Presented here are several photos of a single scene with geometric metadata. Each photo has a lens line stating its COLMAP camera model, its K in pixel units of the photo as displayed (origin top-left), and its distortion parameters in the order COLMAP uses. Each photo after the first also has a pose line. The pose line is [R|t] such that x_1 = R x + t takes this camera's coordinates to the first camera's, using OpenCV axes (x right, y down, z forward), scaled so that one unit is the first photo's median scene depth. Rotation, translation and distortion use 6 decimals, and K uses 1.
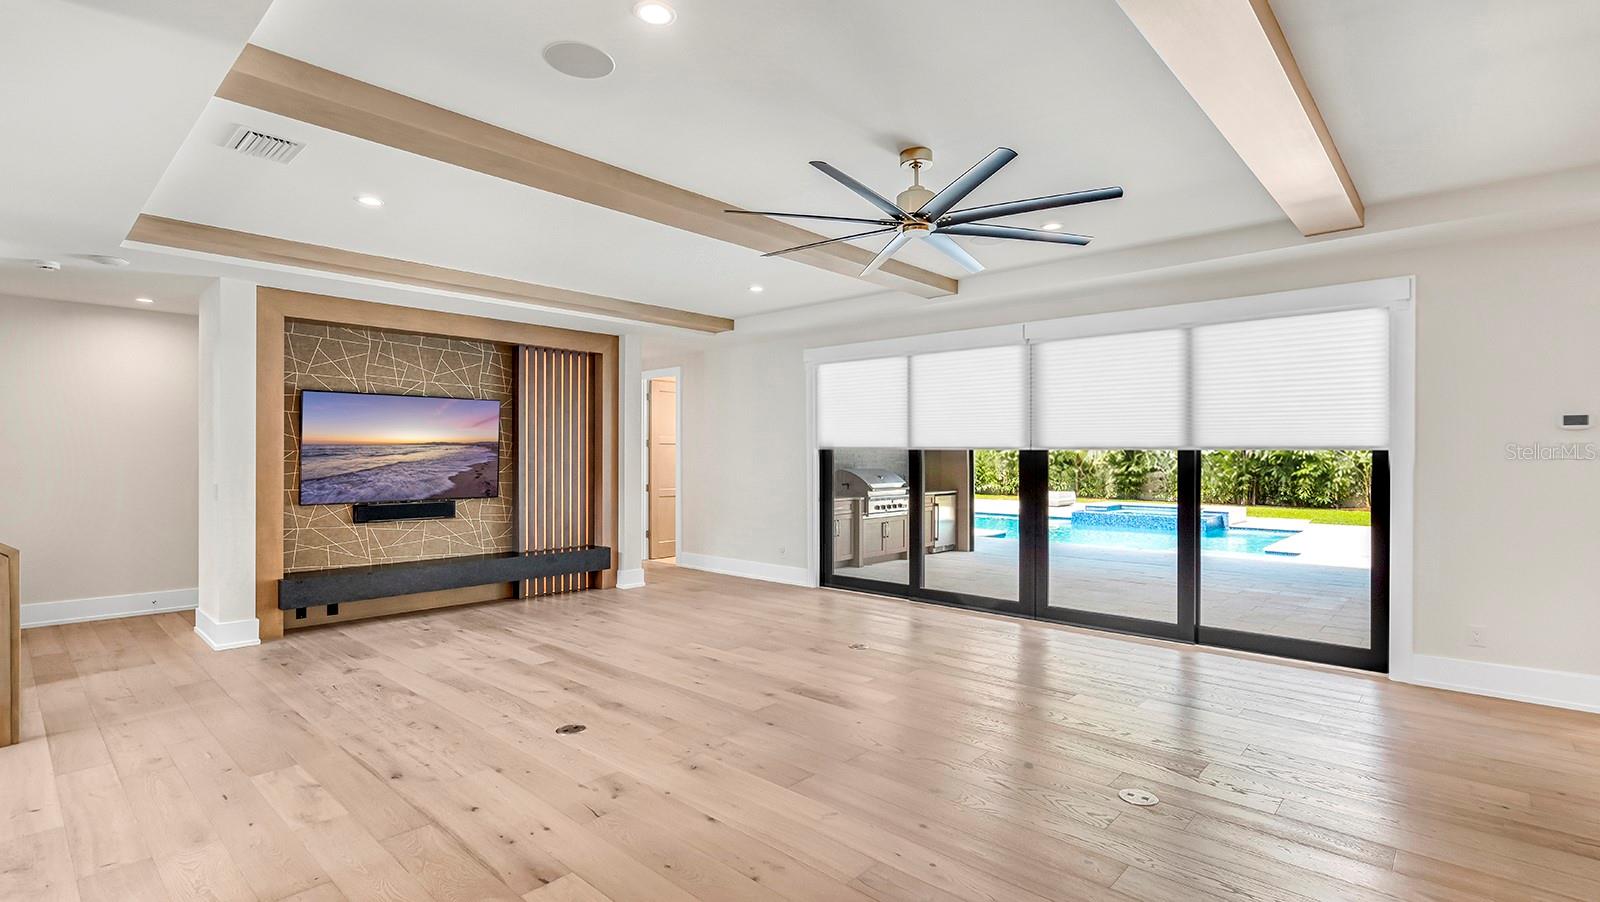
lens RADIAL K [[739.7, 0, 800.0], [0, 739.7, 451.0], [0, 0, 1]] dist [-0.000937, 0.000378]
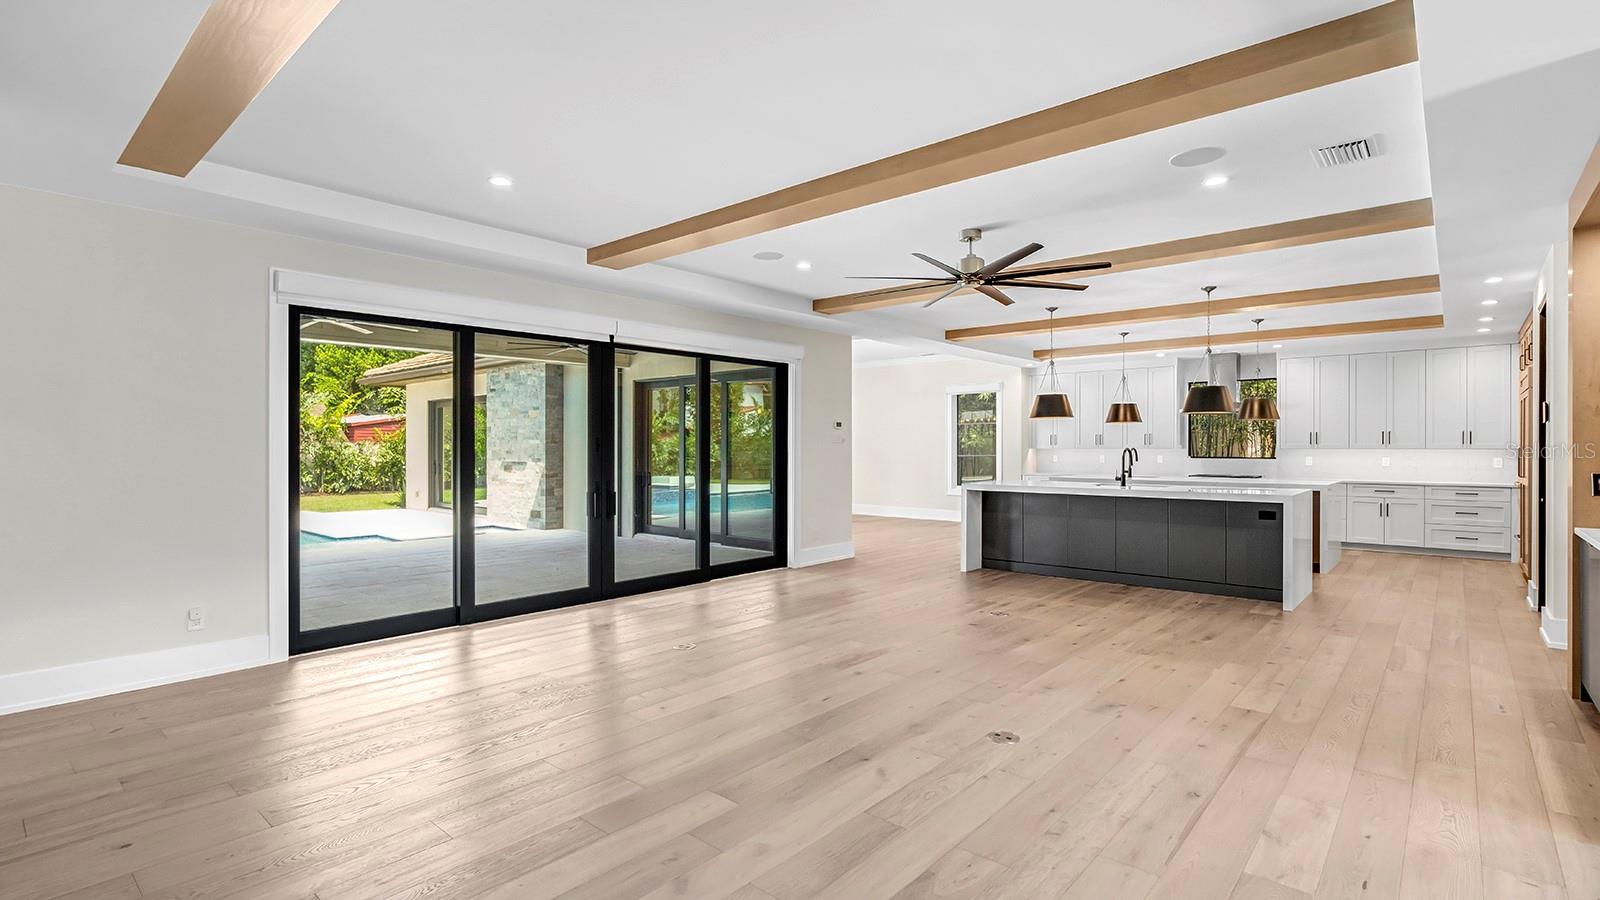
lens RADIAL K [[751.9, 0, 800.0], [0, 751.9, 450.0], [0, 0, 1]] dist [-0.001950, -0.001084]
pose [[-0.021508, -0.002934, 0.999764, -0.684079], [-0.006465, 0.999975, 0.002796, 0.016571], [-0.999748, -0.006403, -0.021527, 0.716073]]
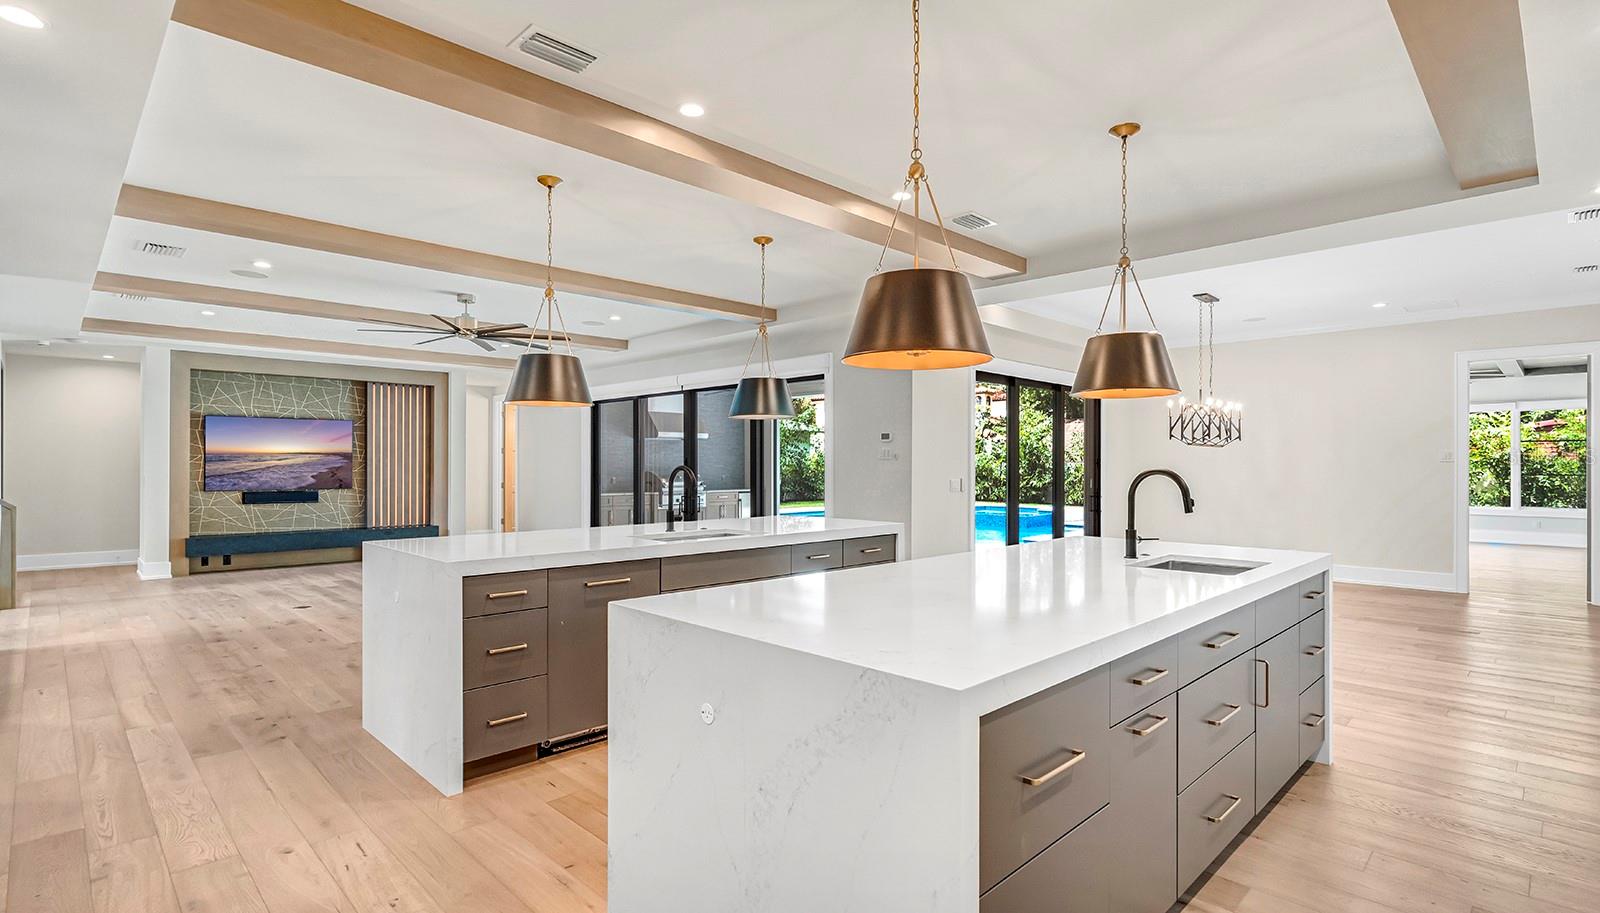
lens RADIAL K [[769.5, 0, 800.0], [0, 769.5, 456.5], [0, 0, 1]] dist [-0.002406, -0.000067]
pose [[0.998735, 0.000104, -0.050291, 0.585674], [-0.000285, 0.999993, -0.003597, 0.006567], [0.050290, 0.003607, 0.998728, -0.482549]]
